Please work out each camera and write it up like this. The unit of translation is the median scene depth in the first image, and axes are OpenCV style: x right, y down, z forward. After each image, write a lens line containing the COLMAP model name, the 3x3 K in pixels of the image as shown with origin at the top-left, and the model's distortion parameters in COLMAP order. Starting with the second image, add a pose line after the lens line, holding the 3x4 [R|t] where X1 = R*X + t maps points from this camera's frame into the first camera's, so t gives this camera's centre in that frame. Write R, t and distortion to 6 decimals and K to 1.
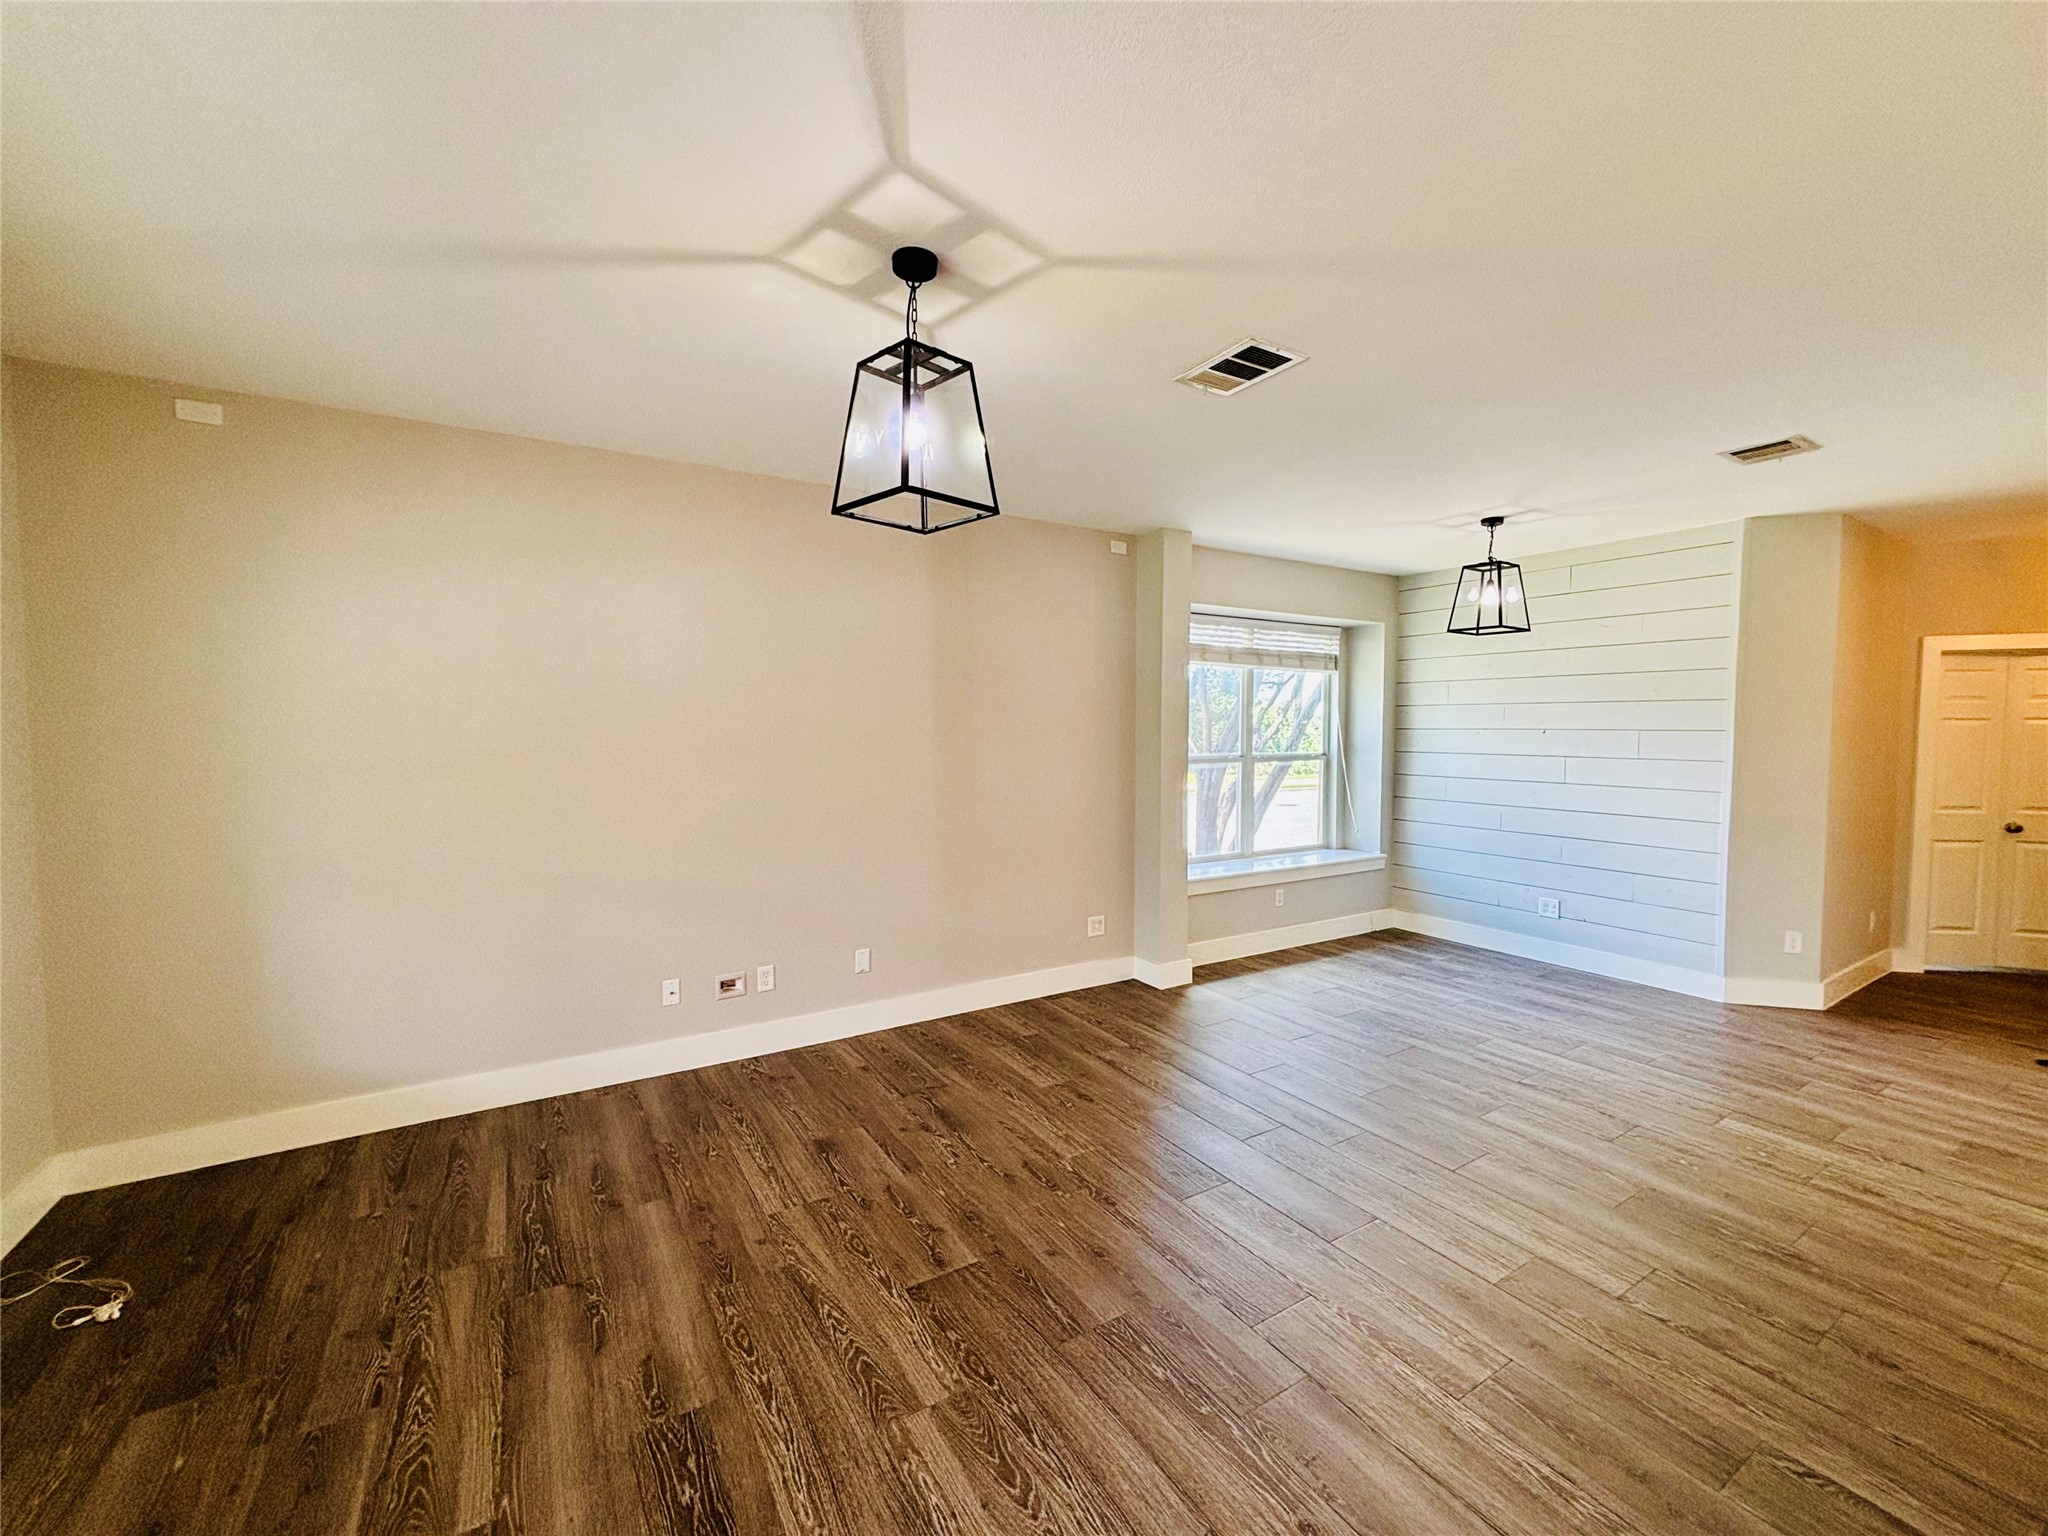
lens RADIAL K [[816.1, 0, 1024.0], [0, 816.1, 768.0], [0, 0, 1]] dist [-0.008278, 0.000077]
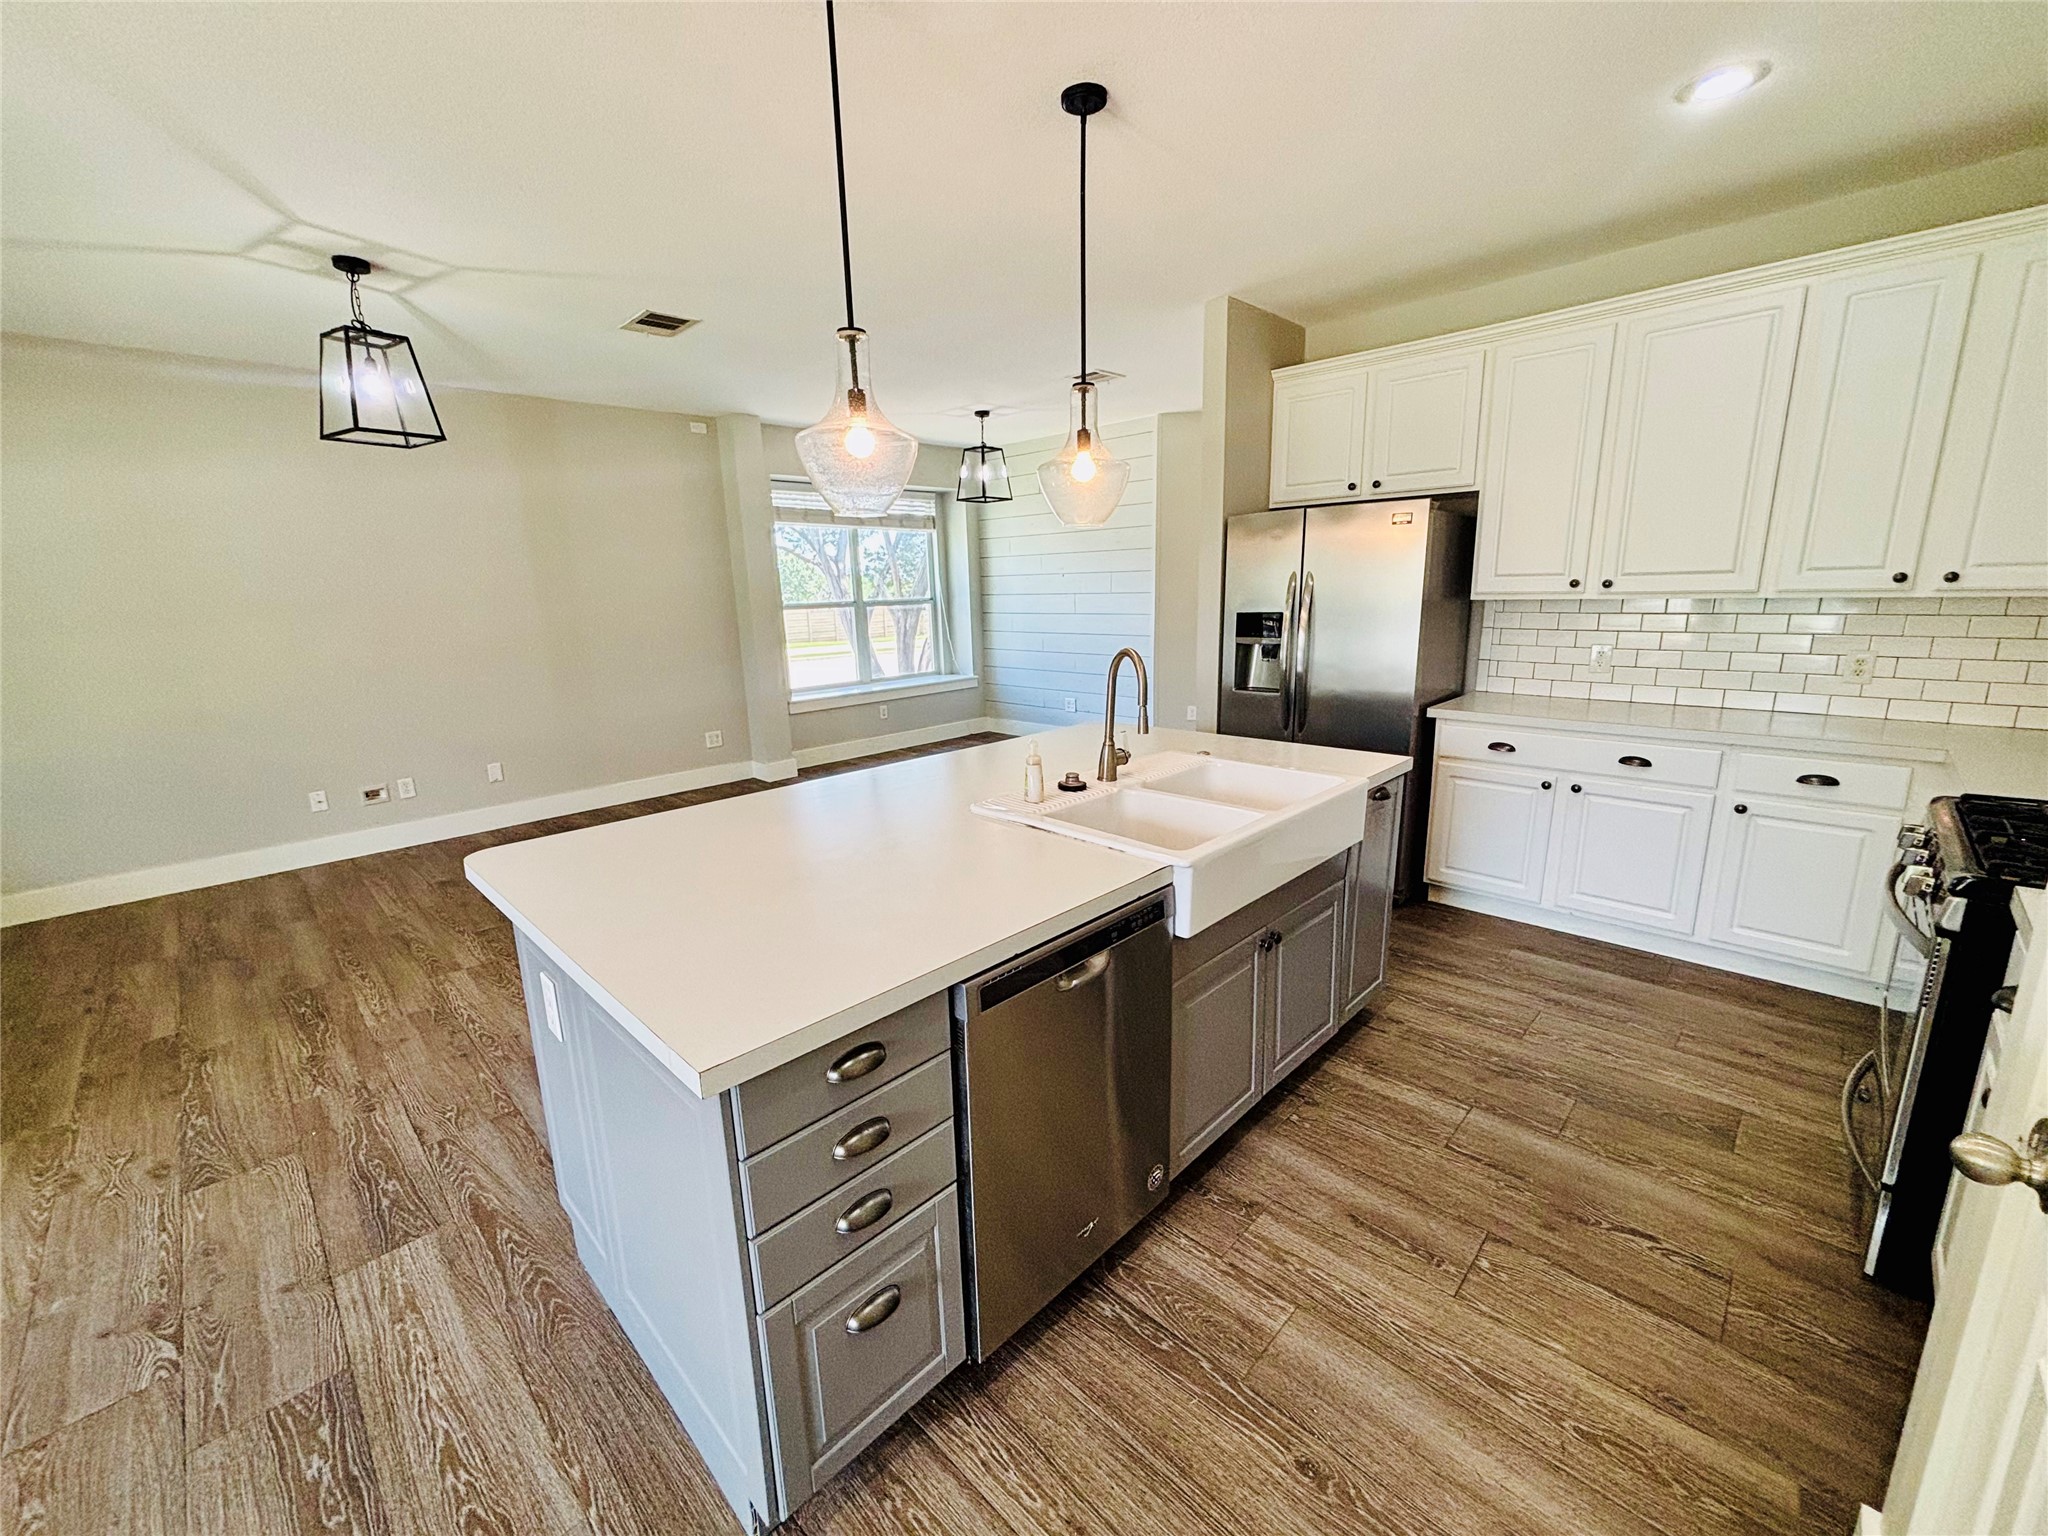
lens RADIAL K [[819.8, 0, 1014.3], [0, 819.8, 768.2], [0, 0, 1]] dist [0.002101, 0.000084]
pose [[0.972798, -0.075302, 0.219076, 0.487569], [0.036324, 0.983579, 0.176786, 0.052424], [-0.228791, -0.164020, 0.959558, -0.660762]]
